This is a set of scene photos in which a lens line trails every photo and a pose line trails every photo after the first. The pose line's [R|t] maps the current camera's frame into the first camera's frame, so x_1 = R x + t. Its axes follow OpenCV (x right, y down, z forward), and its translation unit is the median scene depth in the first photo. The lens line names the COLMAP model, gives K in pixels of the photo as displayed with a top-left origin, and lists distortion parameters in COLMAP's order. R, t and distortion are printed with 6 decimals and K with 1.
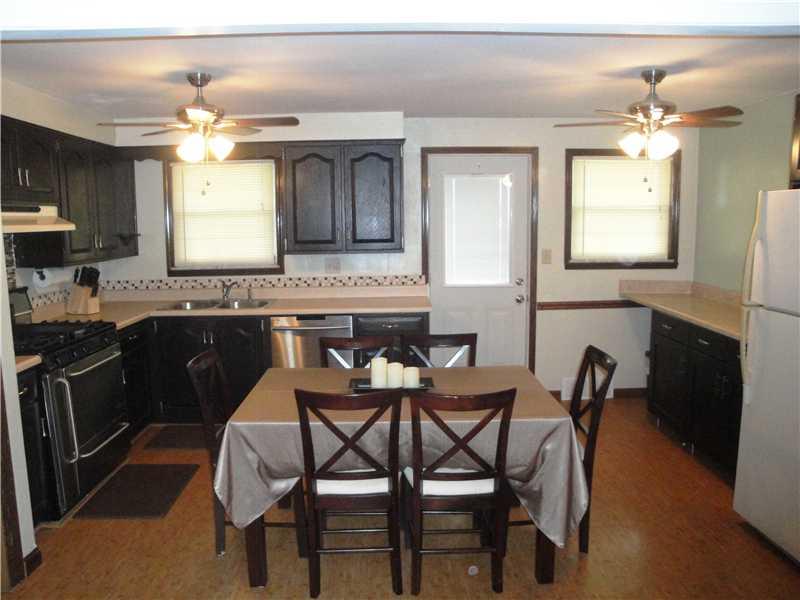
lens RADIAL K [[664.1, 0, 389.5], [0, 664.1, 300.5], [0, 0, 1]] dist [-0.156872, 0.161102]
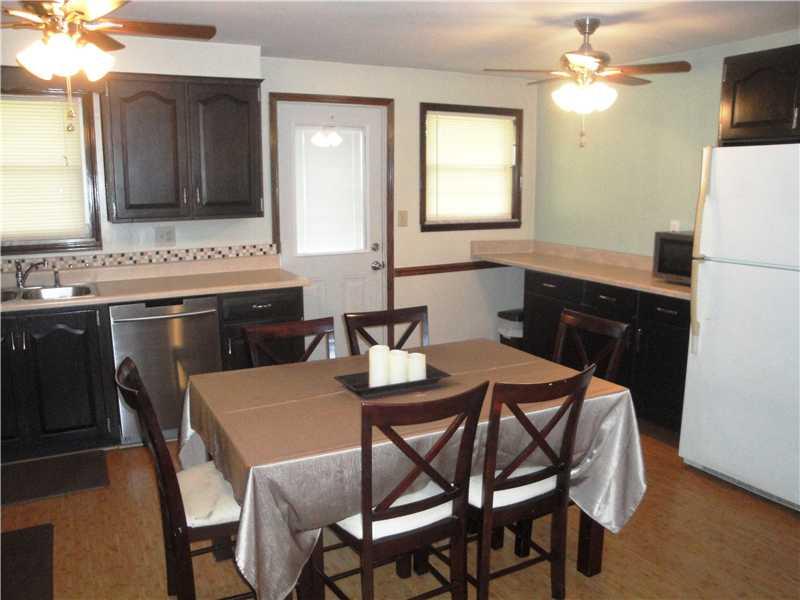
lens RADIAL K [[664.1, 0, 389.5], [0, 664.1, 300.5], [0, 0, 1]] dist [-0.156872, 0.161102]
pose [[0.888971, -0.072901, 0.452123, -0.210986], [0.052726, 0.996976, 0.057083, -0.006216], [-0.454917, -0.026906, 0.890127, 0.178731]]
